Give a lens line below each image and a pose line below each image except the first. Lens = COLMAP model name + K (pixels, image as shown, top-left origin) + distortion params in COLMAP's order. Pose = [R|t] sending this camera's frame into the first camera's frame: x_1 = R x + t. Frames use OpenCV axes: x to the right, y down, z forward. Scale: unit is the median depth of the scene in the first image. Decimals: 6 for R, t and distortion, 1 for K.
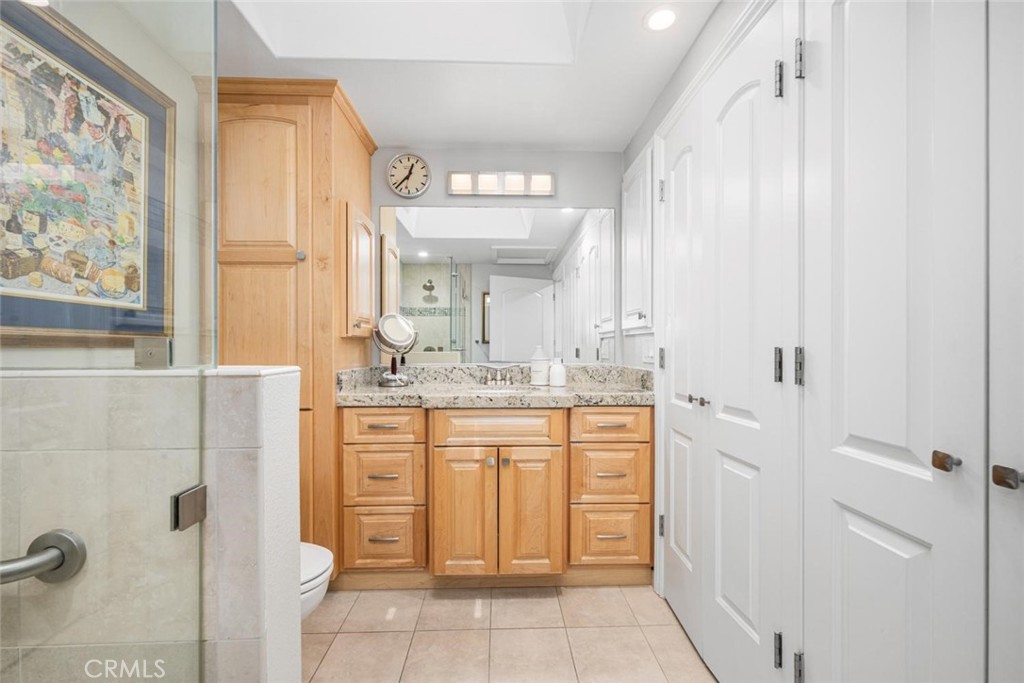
lens RADIAL K [[415.2, 0, 511.5], [0, 415.2, 350.3], [0, 0, 1]] dist [0.000118, 0.000083]
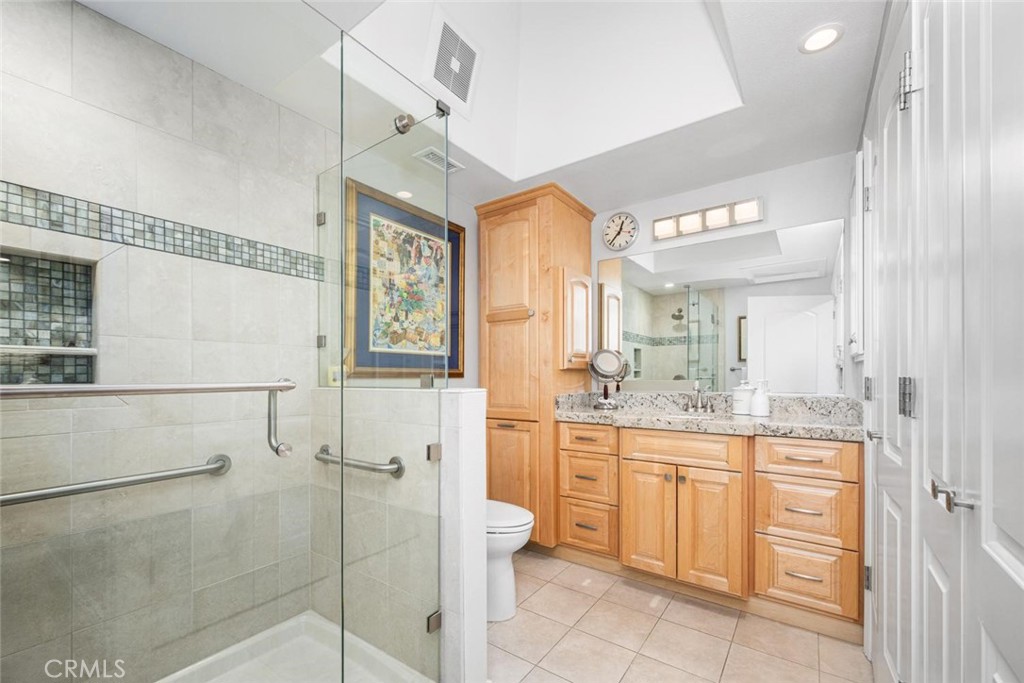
lens RADIAL K [[416.5, 0, 512.0], [0, 416.5, 377.5], [0, 0, 1]] dist [-0.000124, -0.000021]
pose [[0.792602, -0.001966, -0.609736, 0.300879], [0.000698, 0.999997, -0.002318, -0.002993], [0.609738, 0.001412, 0.792602, -0.164875]]
